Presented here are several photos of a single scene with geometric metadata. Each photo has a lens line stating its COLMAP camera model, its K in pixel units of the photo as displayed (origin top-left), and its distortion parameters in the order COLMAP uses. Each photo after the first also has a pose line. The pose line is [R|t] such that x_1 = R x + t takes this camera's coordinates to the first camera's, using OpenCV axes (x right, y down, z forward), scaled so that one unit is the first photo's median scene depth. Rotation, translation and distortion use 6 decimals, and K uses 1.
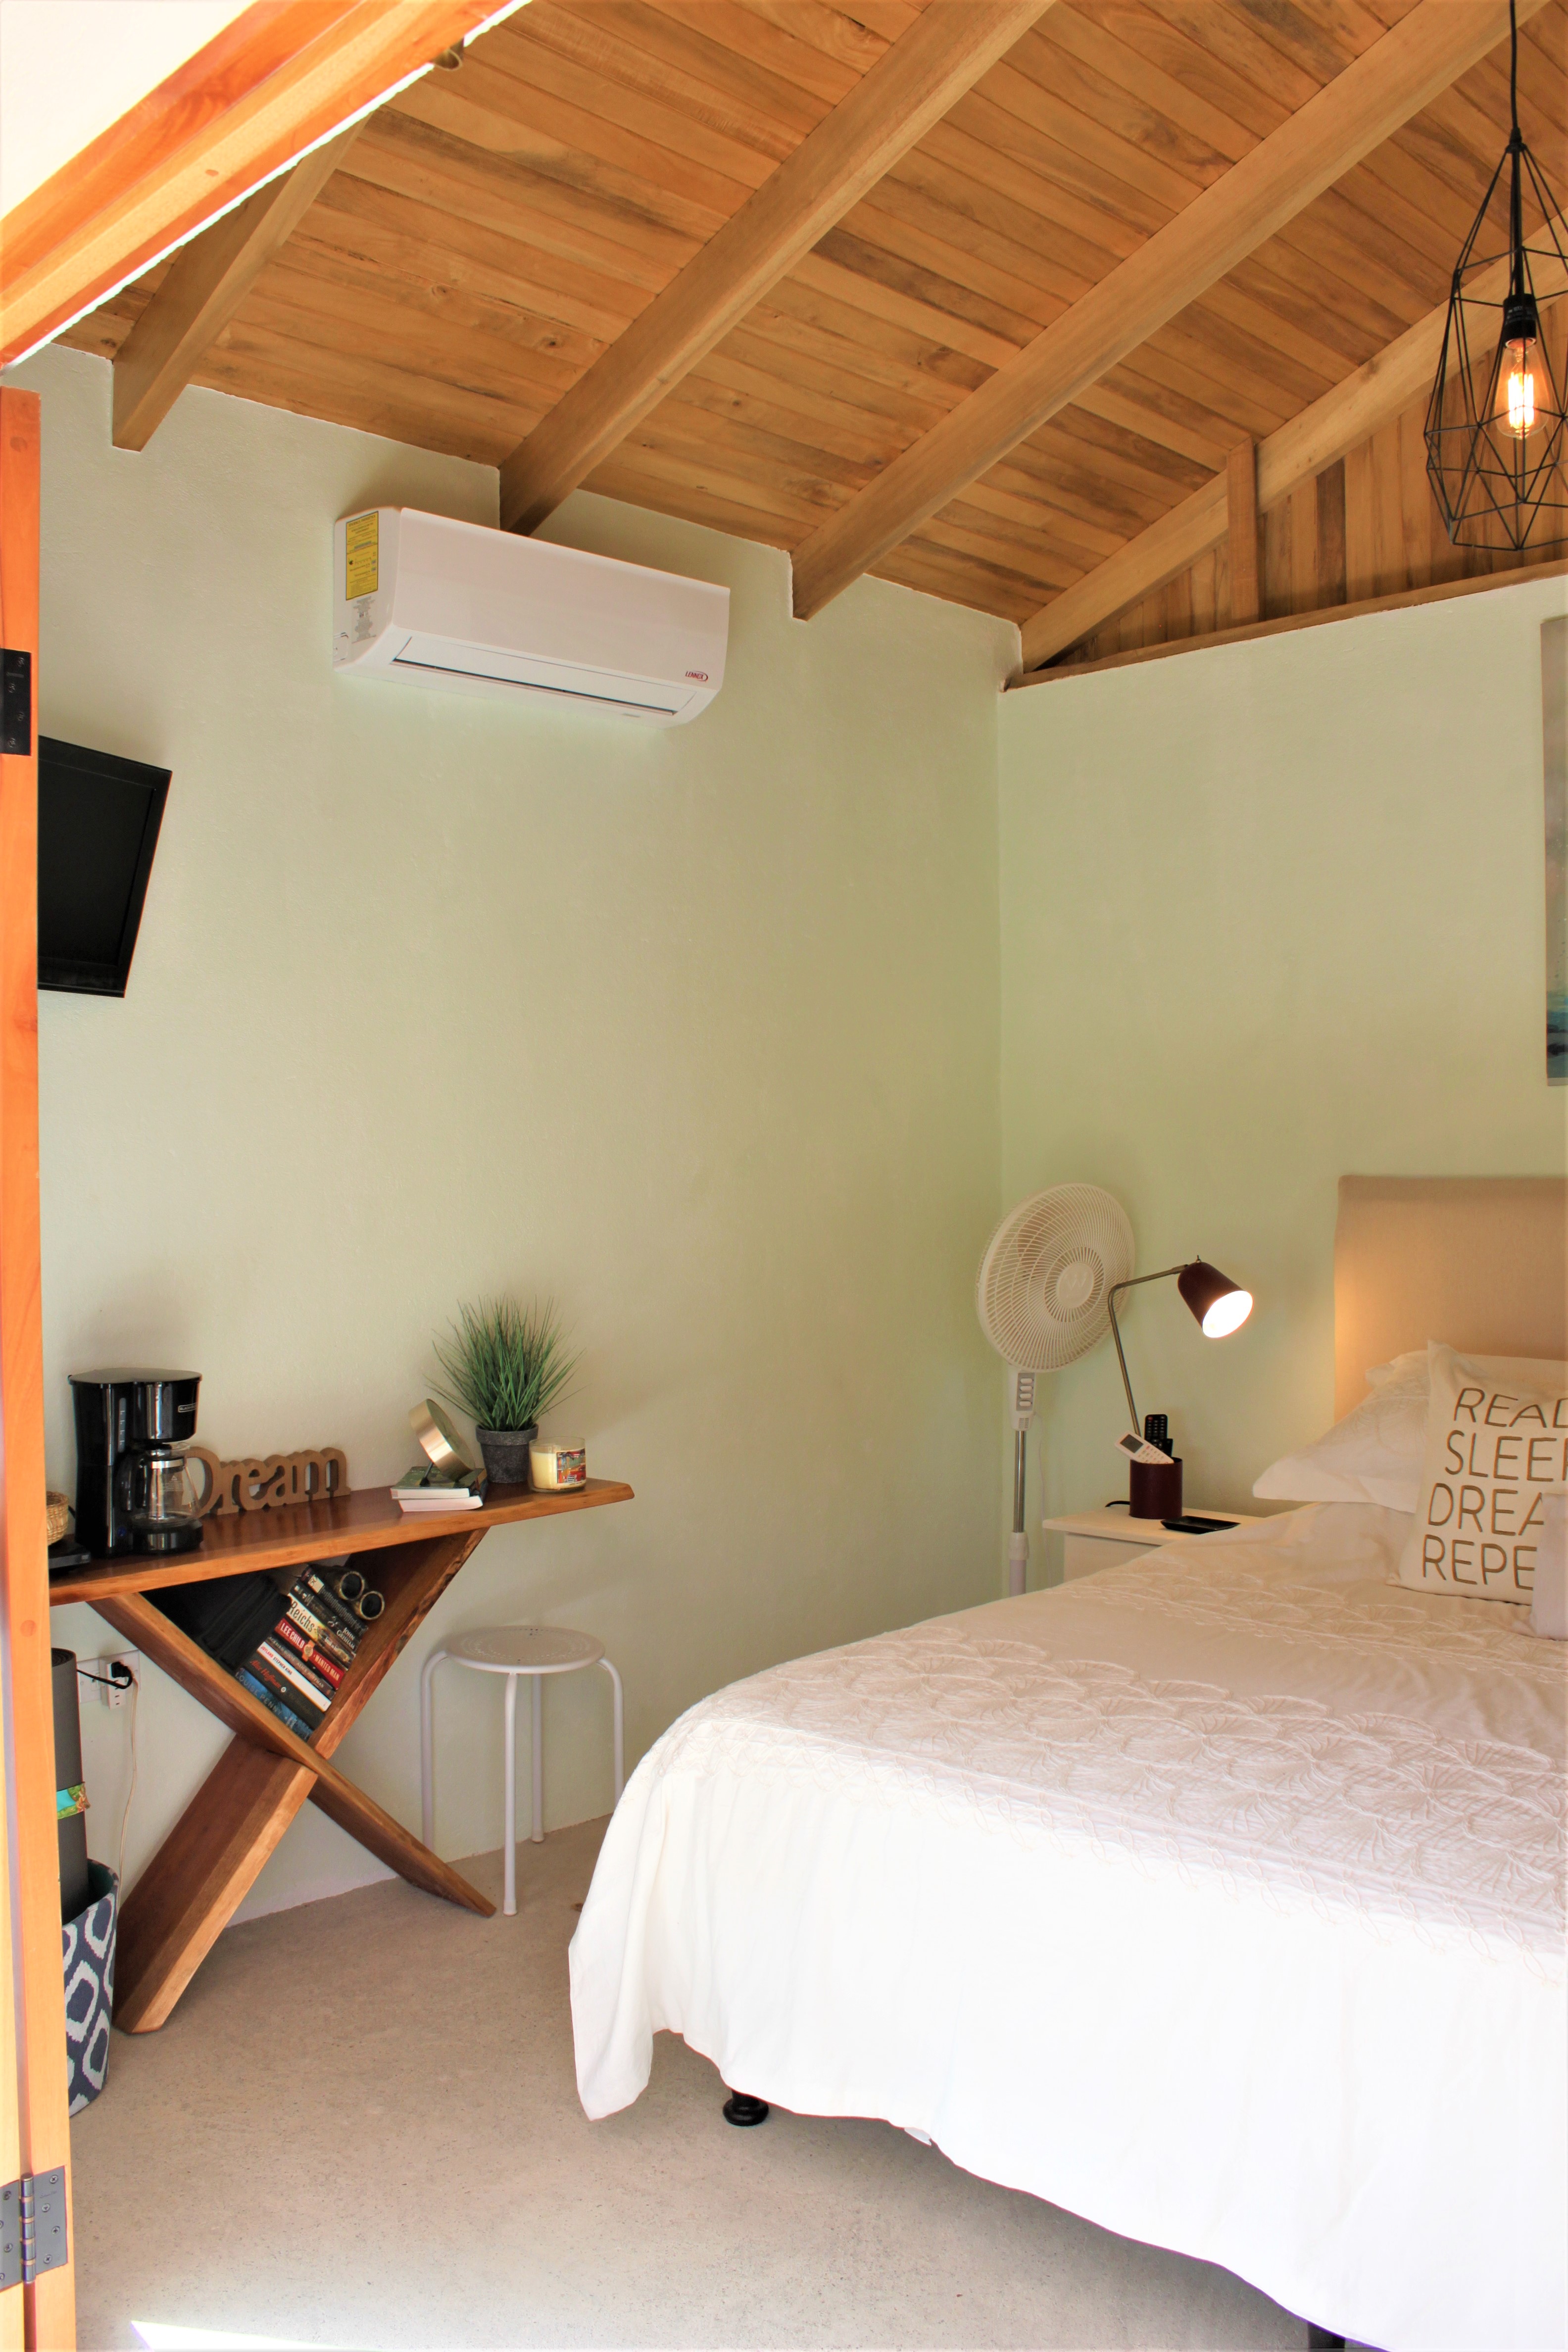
lens RADIAL K [[1973.2, 0, 783.3], [0, 1973.2, 1207.0], [0, 0, 1]] dist [-0.167291, 0.157346]
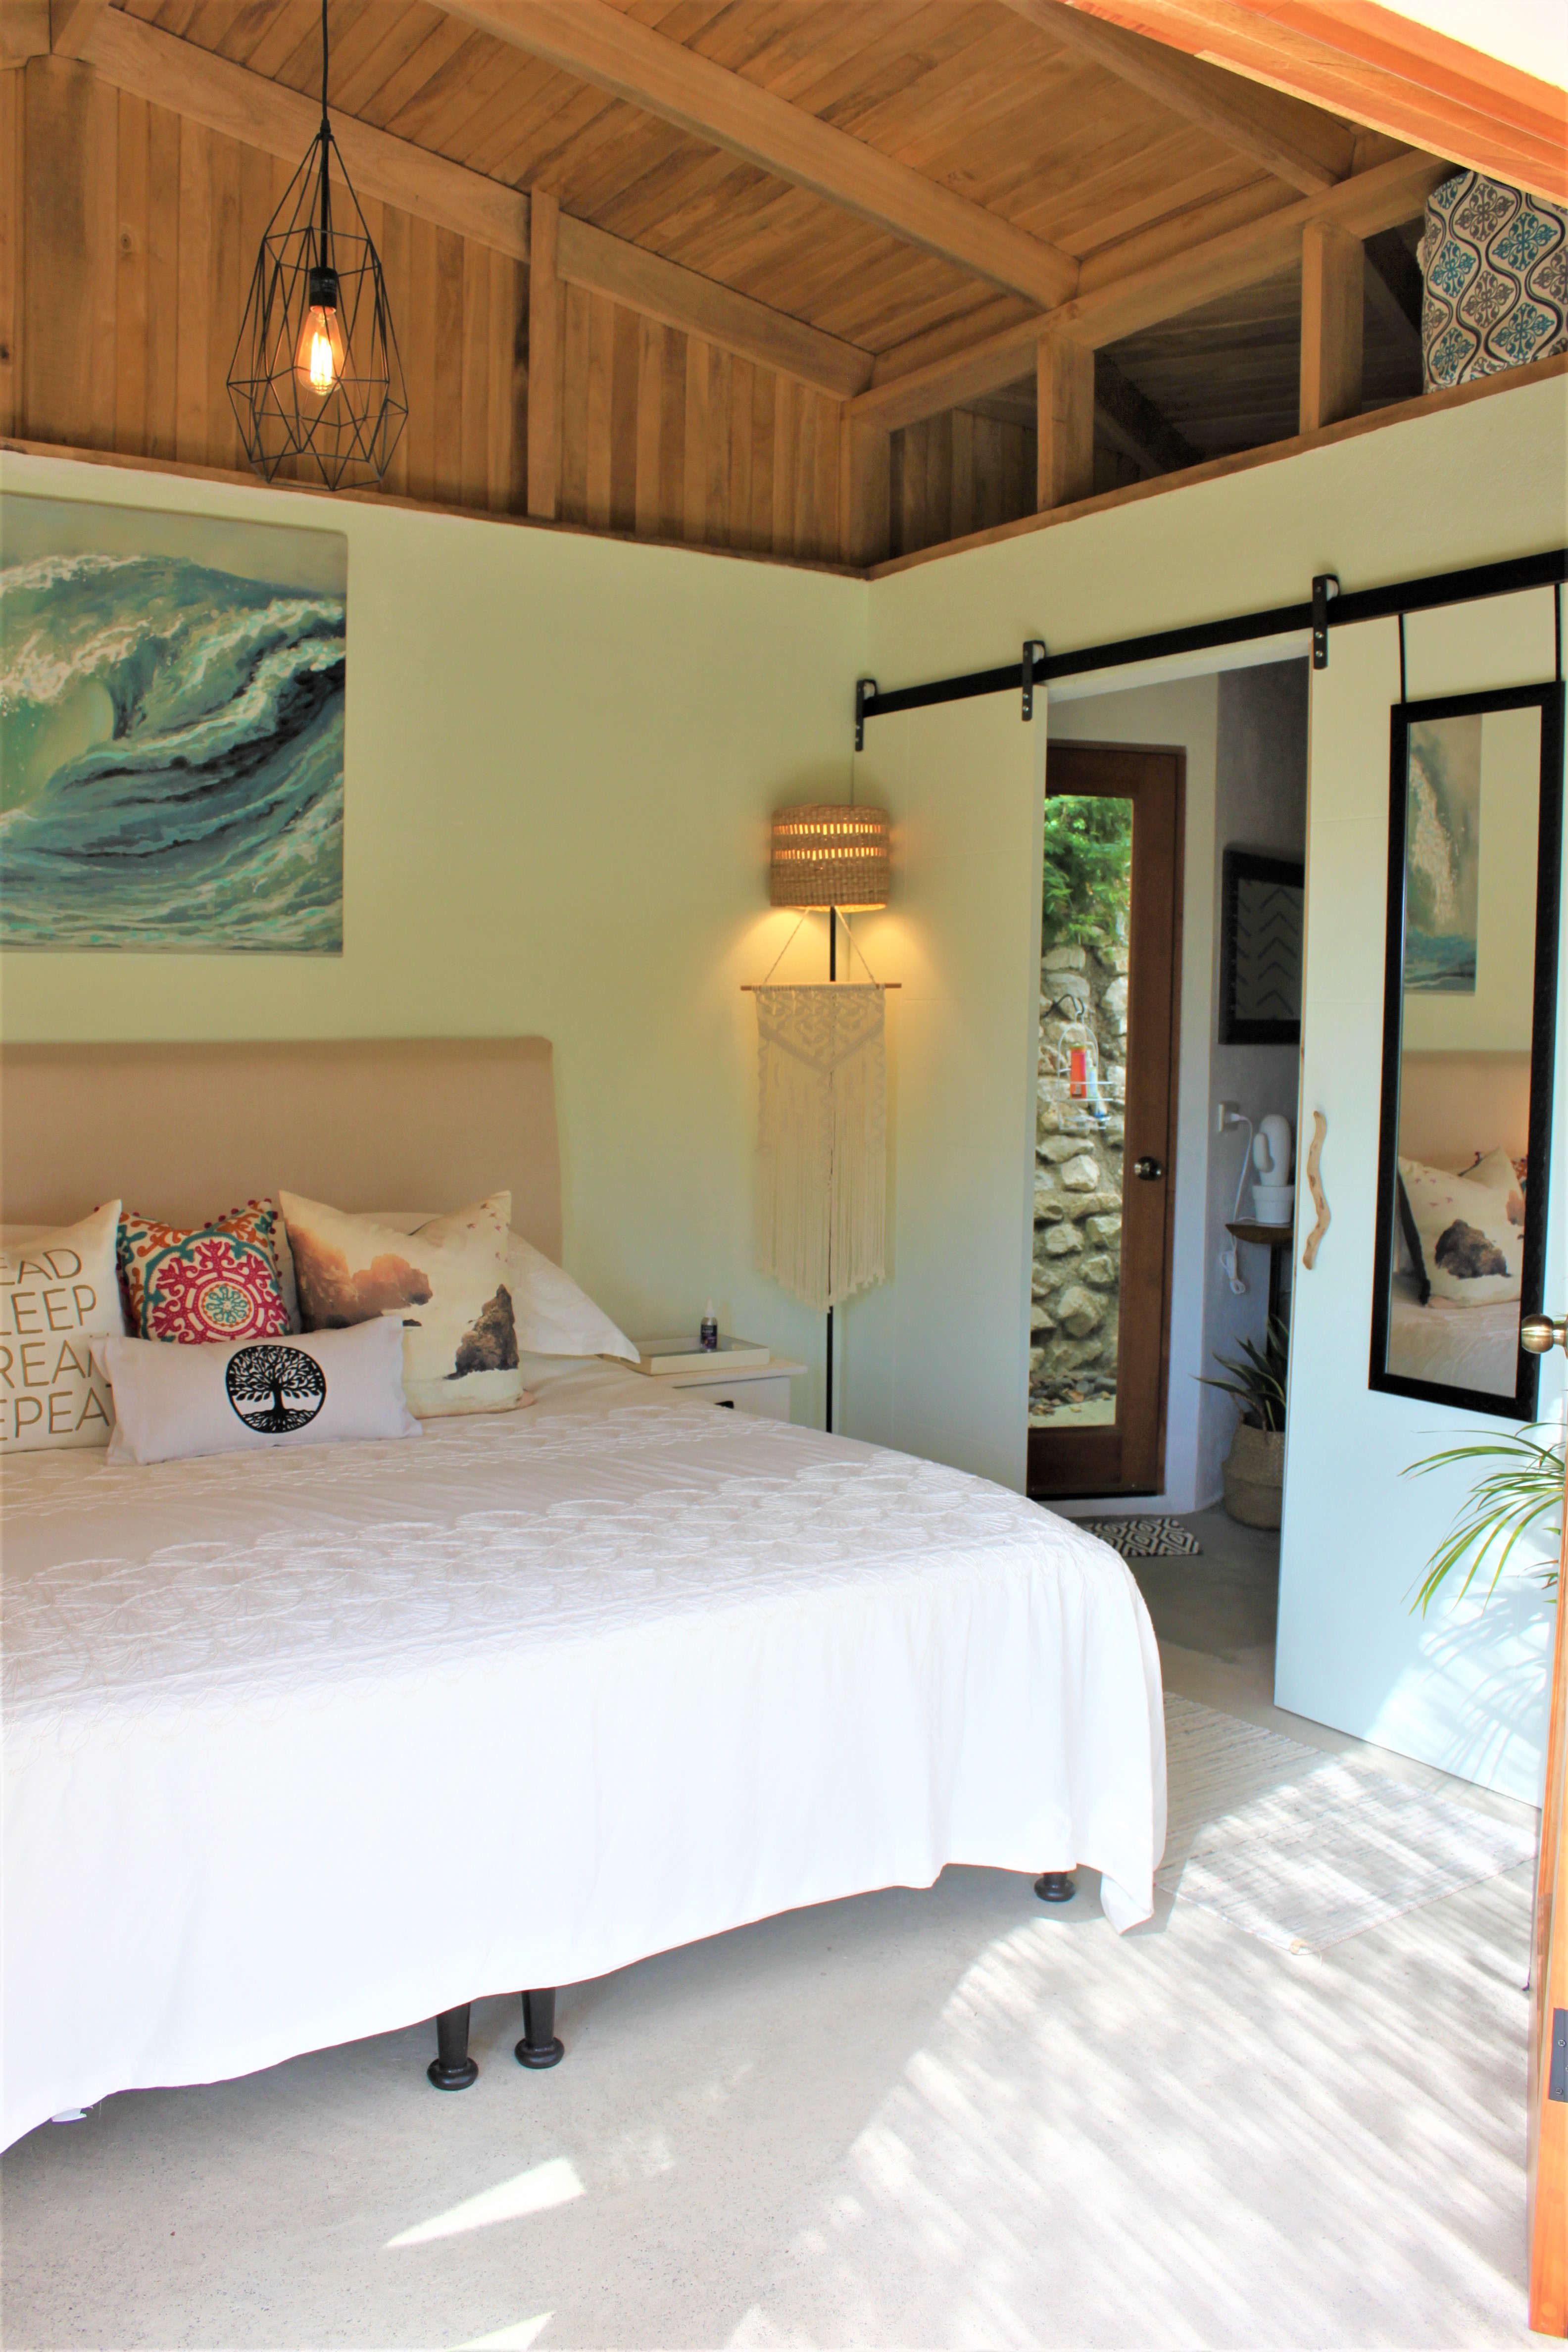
lens RADIAL K [[1955.4, 0, 770.8], [0, 1955.4, 1187.4], [0, 0, 1]] dist [-0.166114, 0.154586]
pose [[0.212466, -0.072428, 0.974481, -0.660359], [0.010247, 0.997360, 0.071894, -0.010192], [-0.977115, -0.005290, 0.212647, 0.468180]]
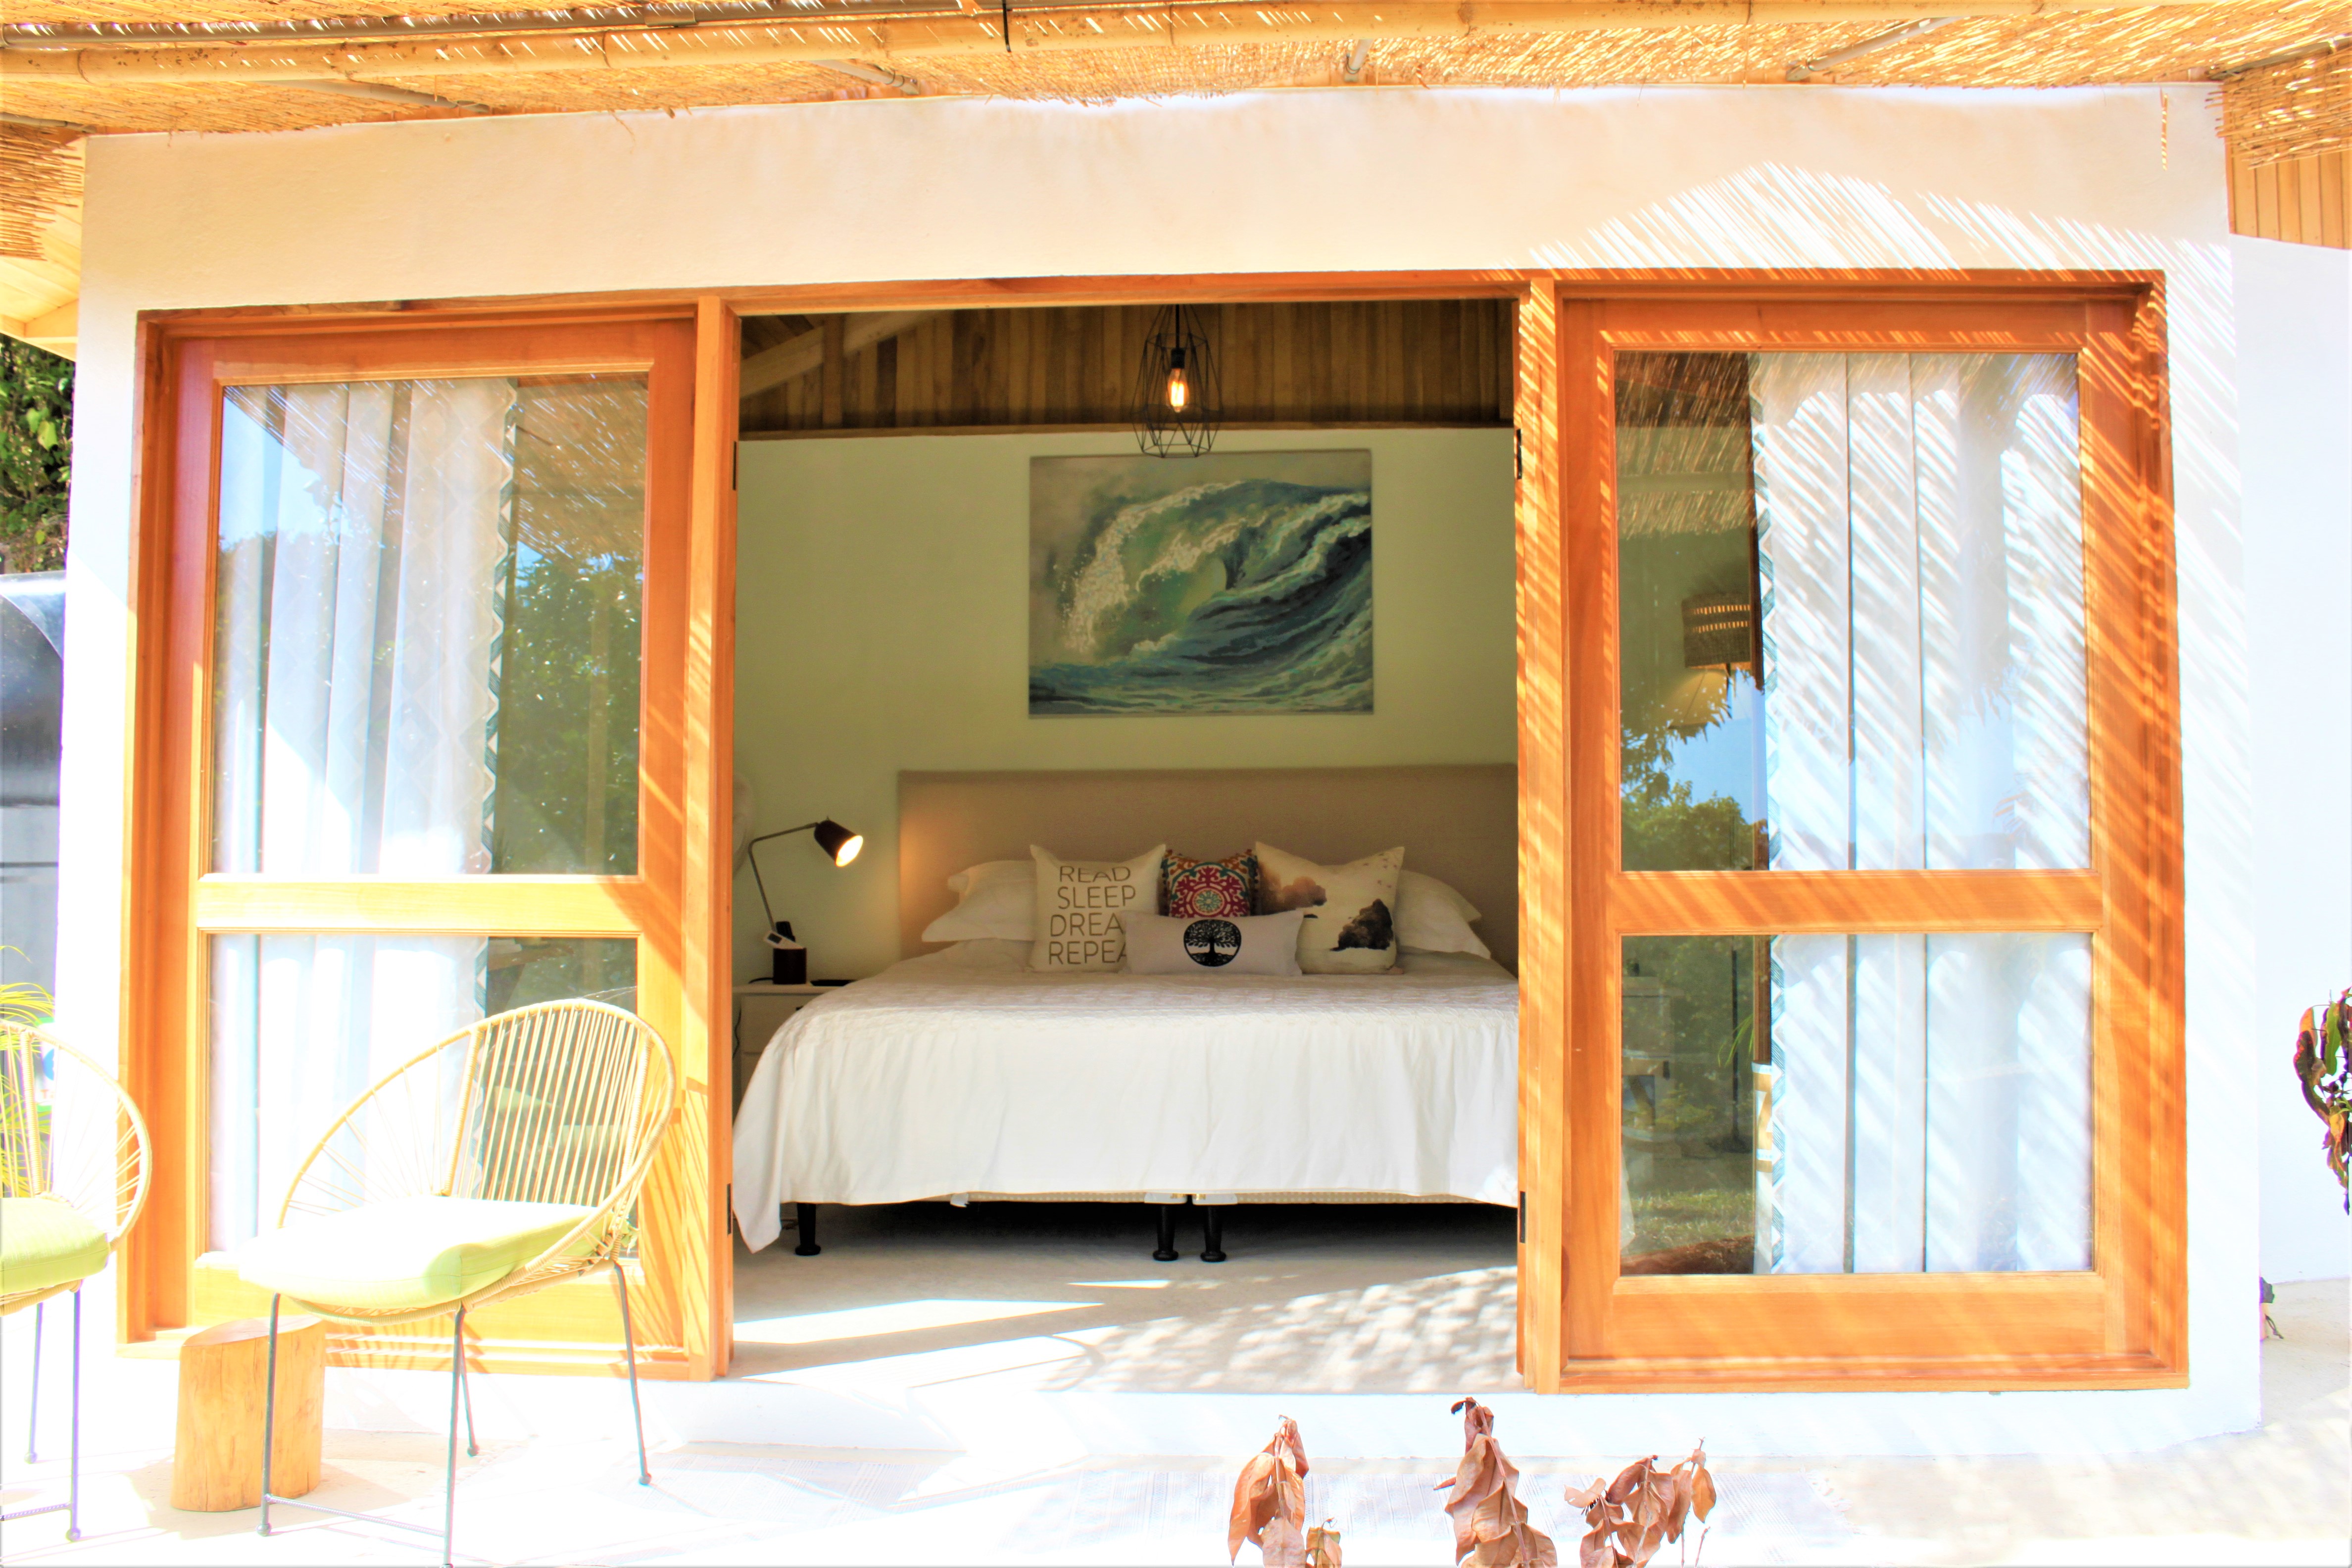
lens RADIAL K [[1955.4, 0, 1176.0], [0, 1955.4, 784.0], [0, 0, 1]] dist [-0.166114, 0.154586]
pose [[0.749679, 0.030103, 0.661116, -1.062739], [0.012418, 0.998149, -0.059530, 0.163180], [-0.661685, 0.052838, 0.747918, -0.658334]]
